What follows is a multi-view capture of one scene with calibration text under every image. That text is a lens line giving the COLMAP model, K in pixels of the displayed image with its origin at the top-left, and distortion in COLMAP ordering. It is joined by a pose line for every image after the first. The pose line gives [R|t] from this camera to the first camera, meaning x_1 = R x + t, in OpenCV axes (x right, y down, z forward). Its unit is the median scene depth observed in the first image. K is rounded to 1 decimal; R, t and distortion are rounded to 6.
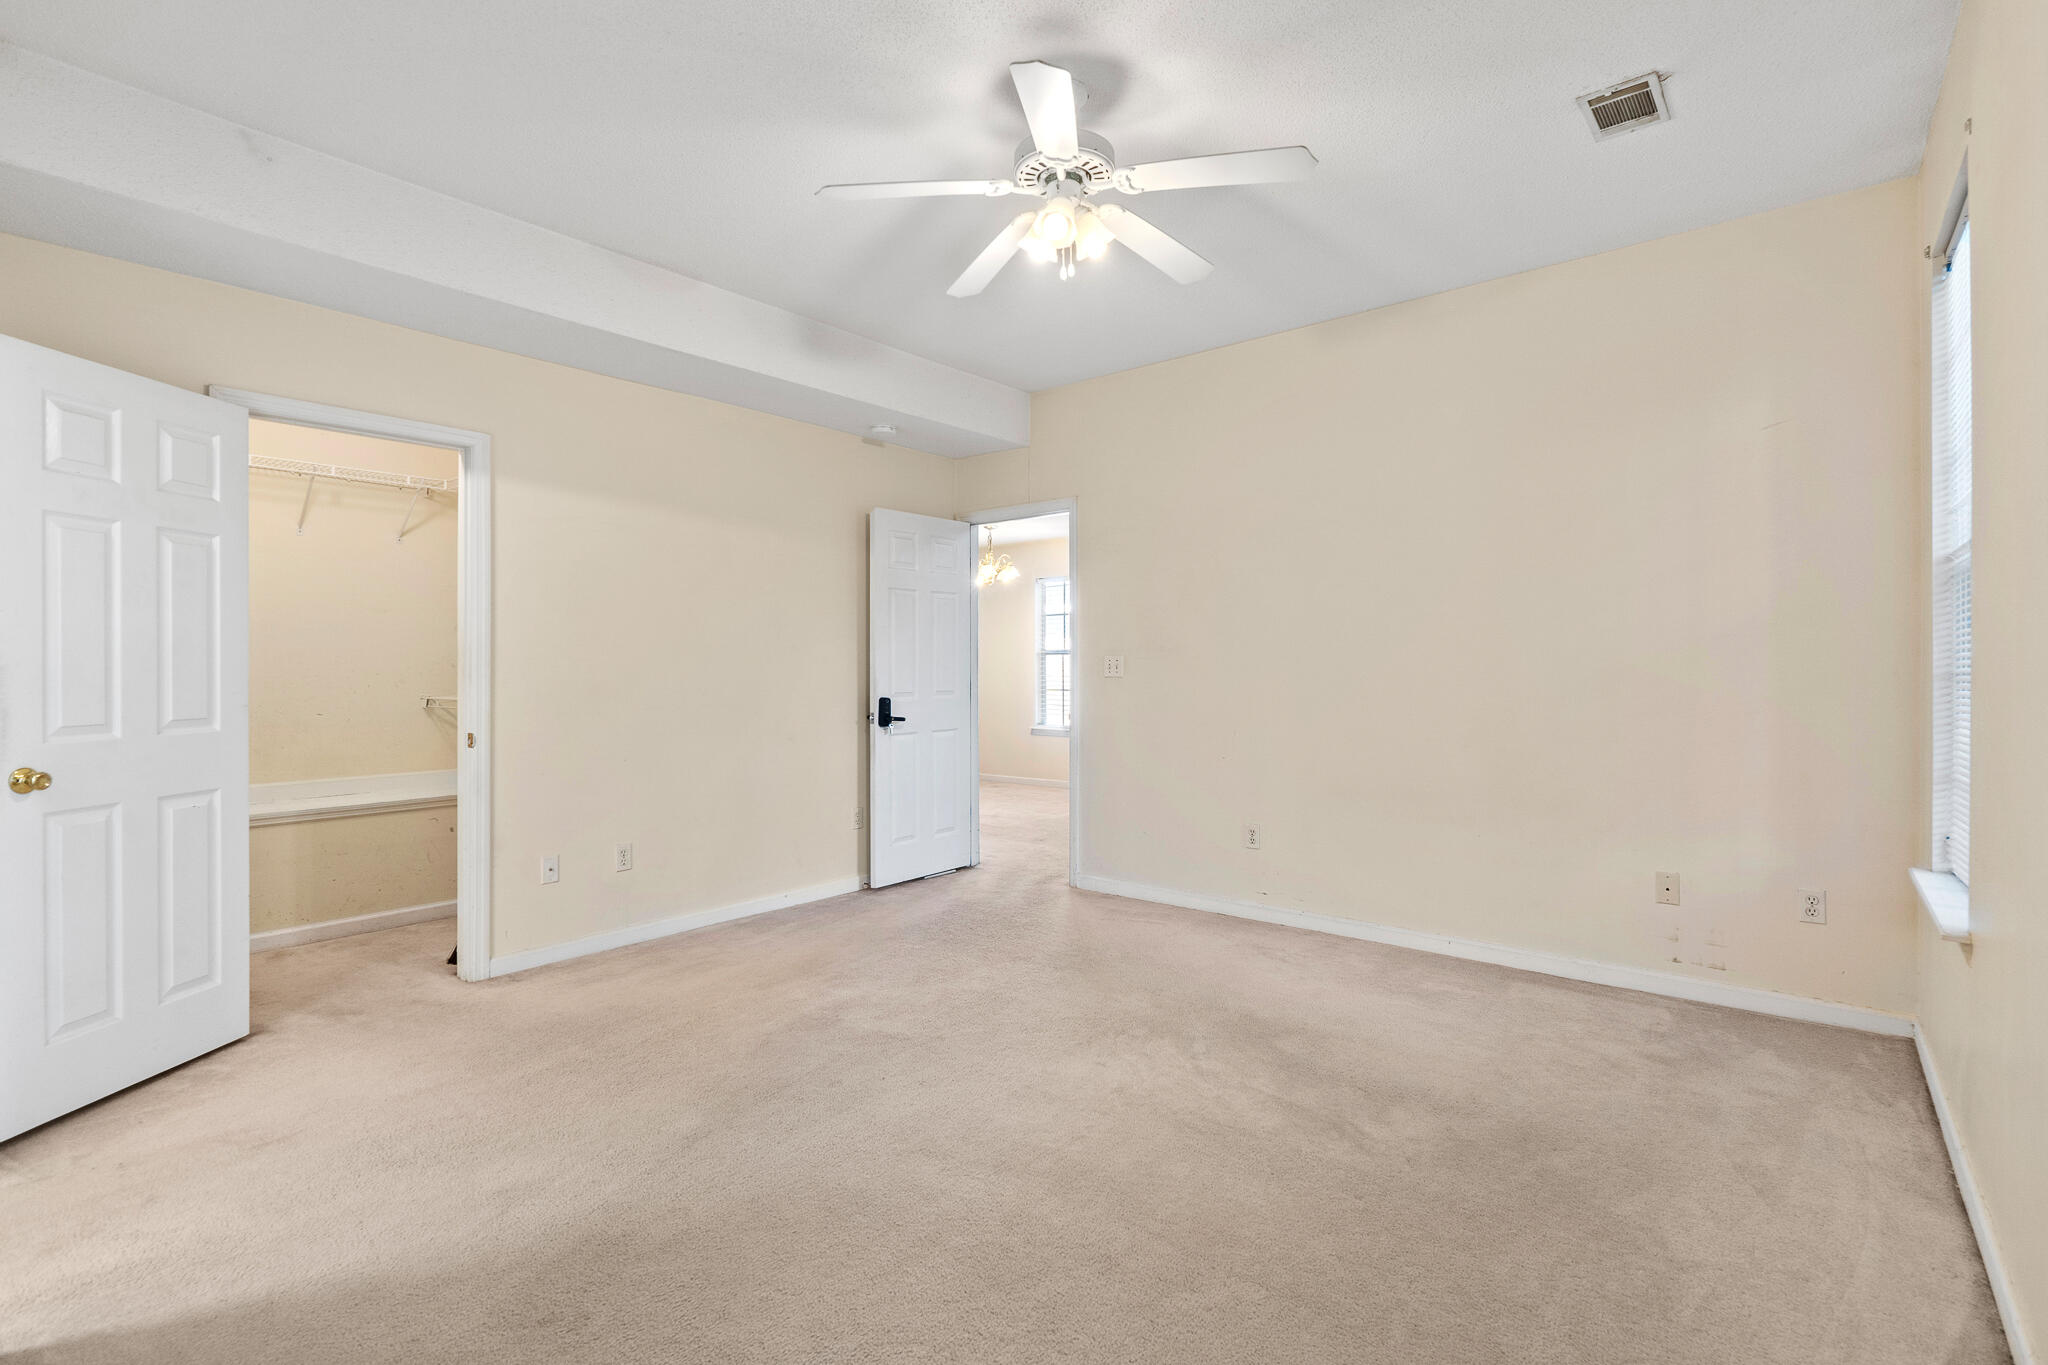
lens RADIAL K [[920.7, 0, 1020.8], [0, 920.7, 664.1], [0, 0, 1]] dist [-0.000680, 0.000148]
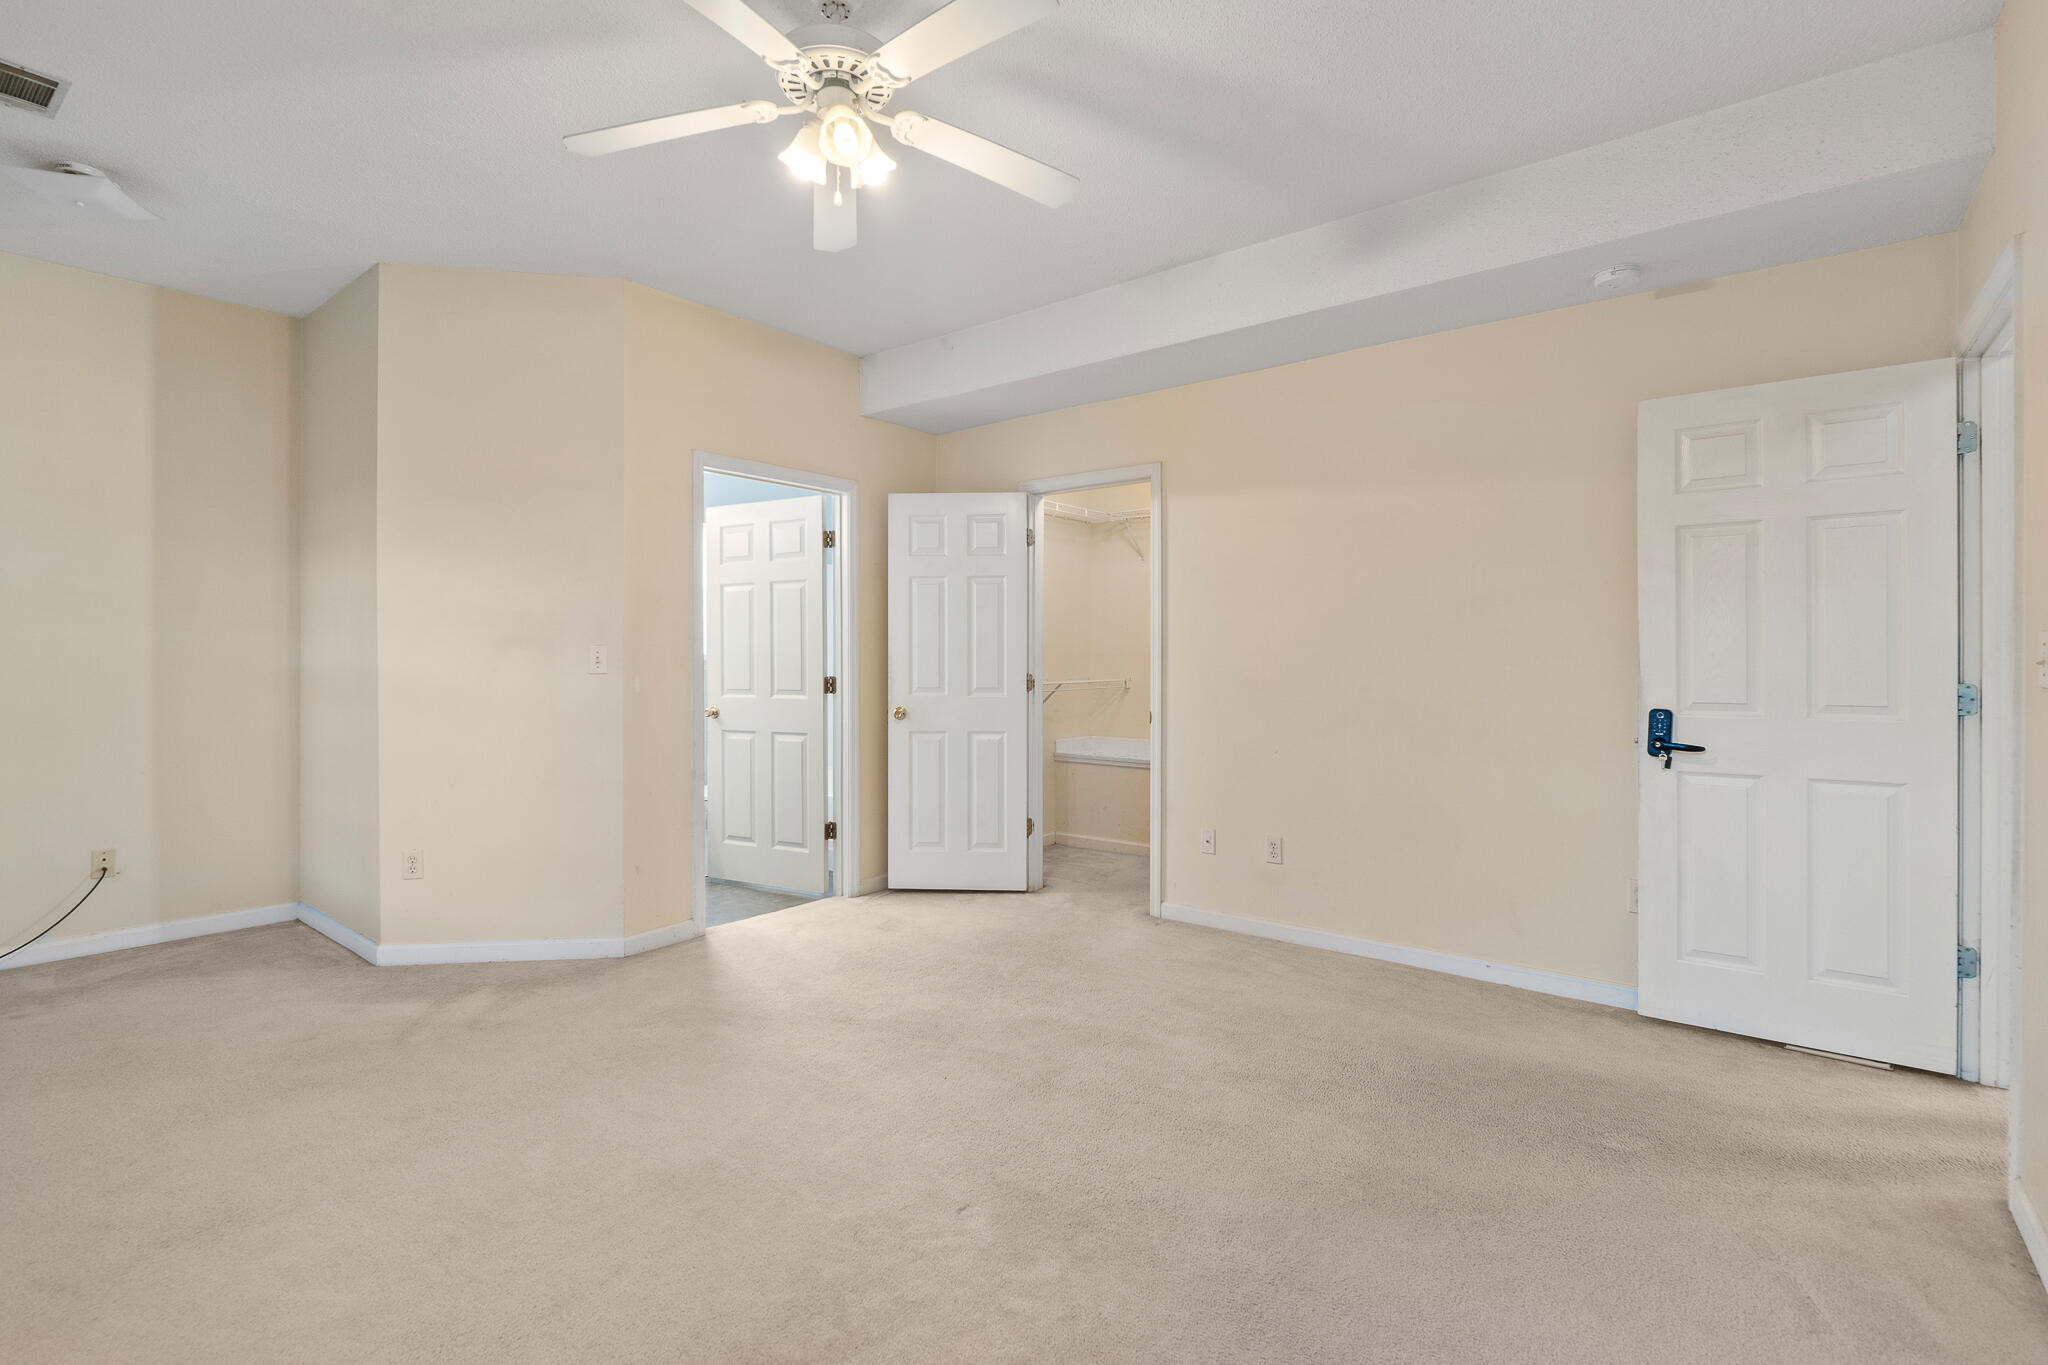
lens RADIAL K [[920.7, 0, 1020.8], [0, 920.7, 664.1], [0, 0, 1]] dist [-0.000680, 0.000148]
pose [[0.040942, 0.007120, -0.999136, 0.623214], [-0.000243, 0.999975, 0.007116, 0.003241], [0.999162, -0.000049, 0.040942, 0.785062]]
